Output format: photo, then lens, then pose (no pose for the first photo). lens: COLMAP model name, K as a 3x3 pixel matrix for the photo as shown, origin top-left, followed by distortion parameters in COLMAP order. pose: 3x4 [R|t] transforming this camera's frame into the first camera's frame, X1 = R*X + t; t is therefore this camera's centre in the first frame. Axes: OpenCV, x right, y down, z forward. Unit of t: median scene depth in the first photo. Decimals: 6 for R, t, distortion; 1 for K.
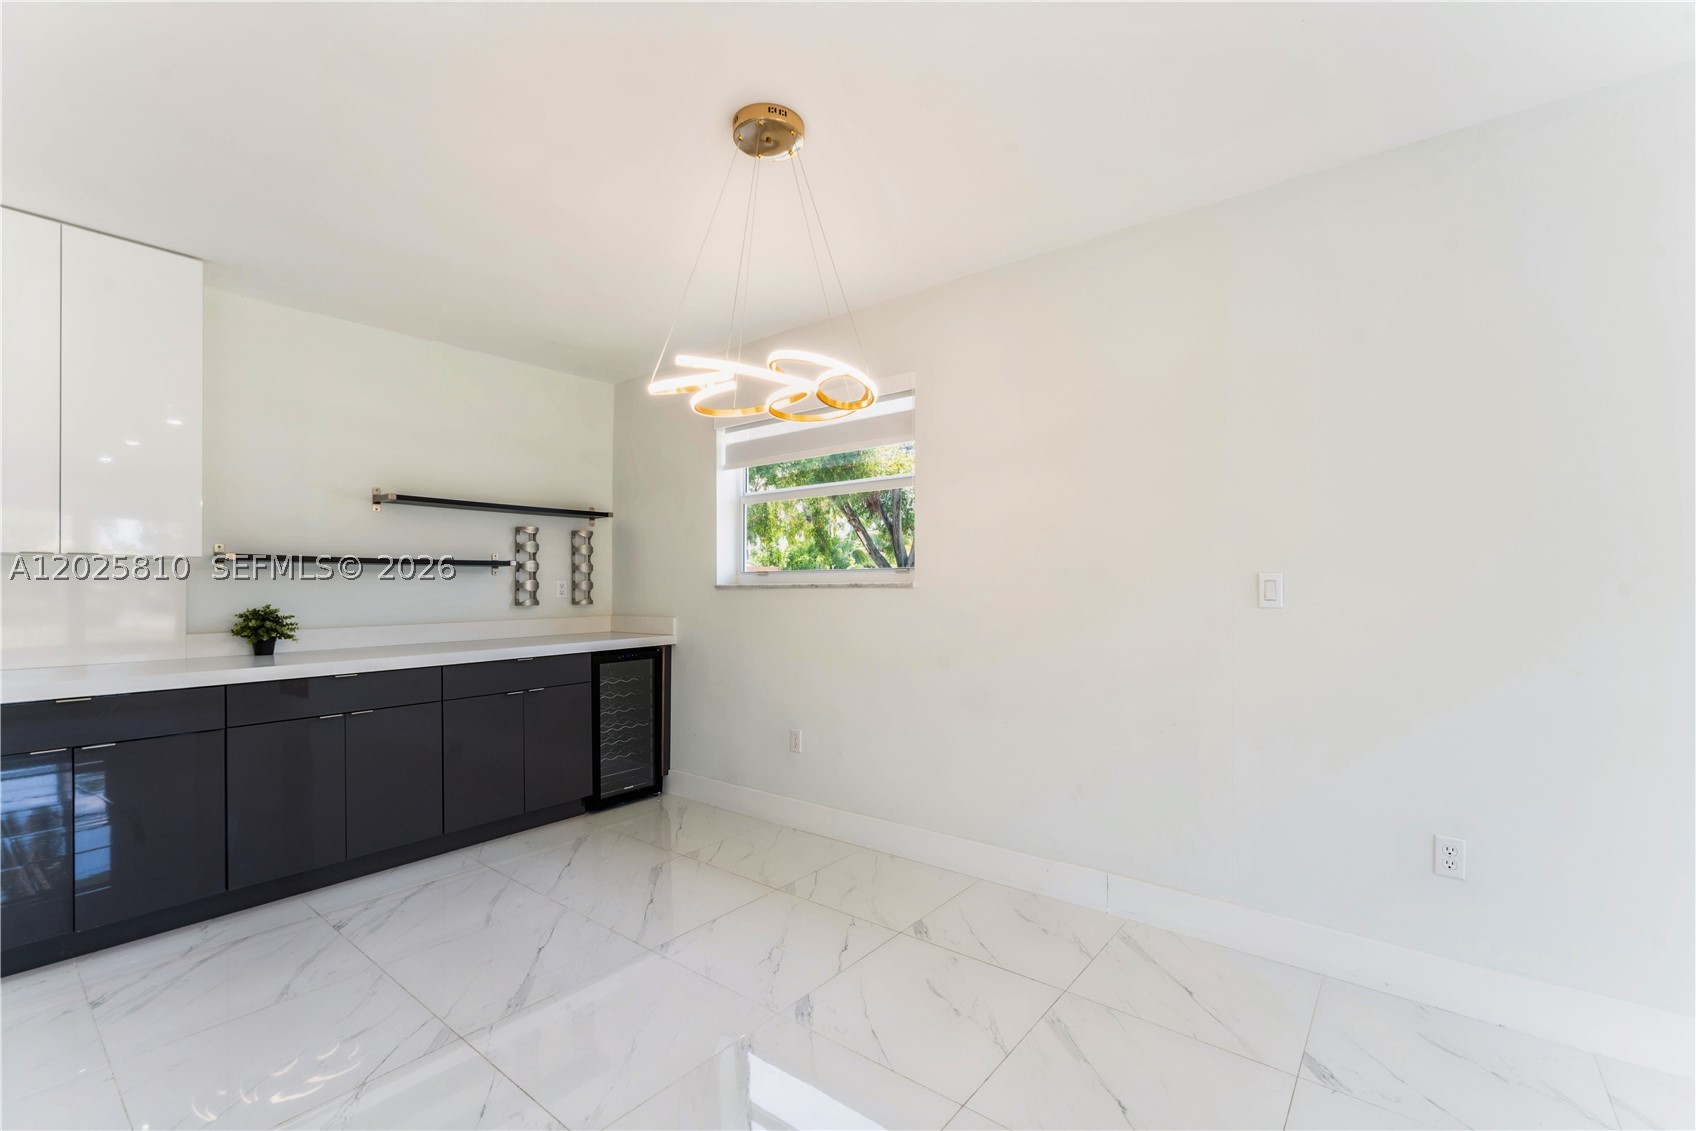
lens RADIAL K [[734.9, 0, 848.0], [0, 734.9, 565.5], [0, 0, 1]] dist [-0.001179, -0.000108]
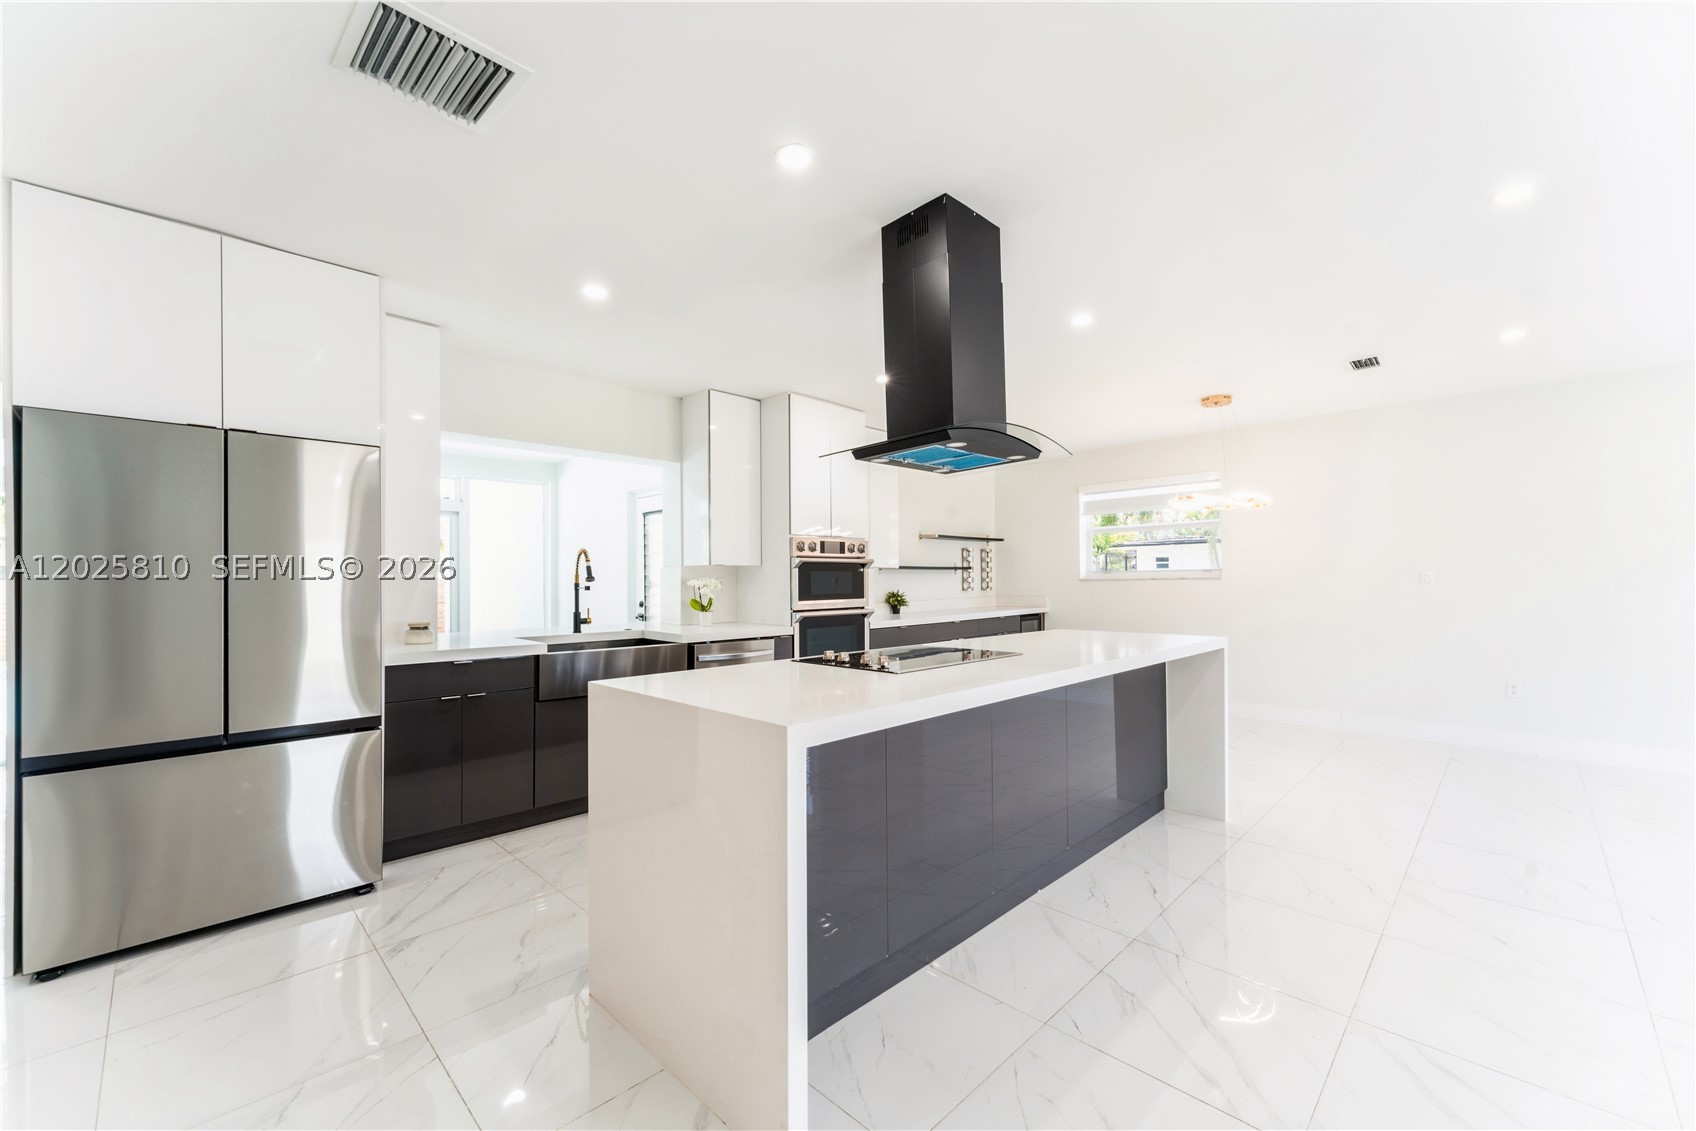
lens RADIAL K [[673.6, 0, 860.8], [0, 673.6, 575.0], [0, 0, 1]] dist [0.001913, 0.000125]
pose [[0.997270, -0.005428, -0.073644, -0.584849], [0.006660, 0.999842, 0.016497, -0.014047], [0.073543, -0.016942, 0.997148, -0.690625]]
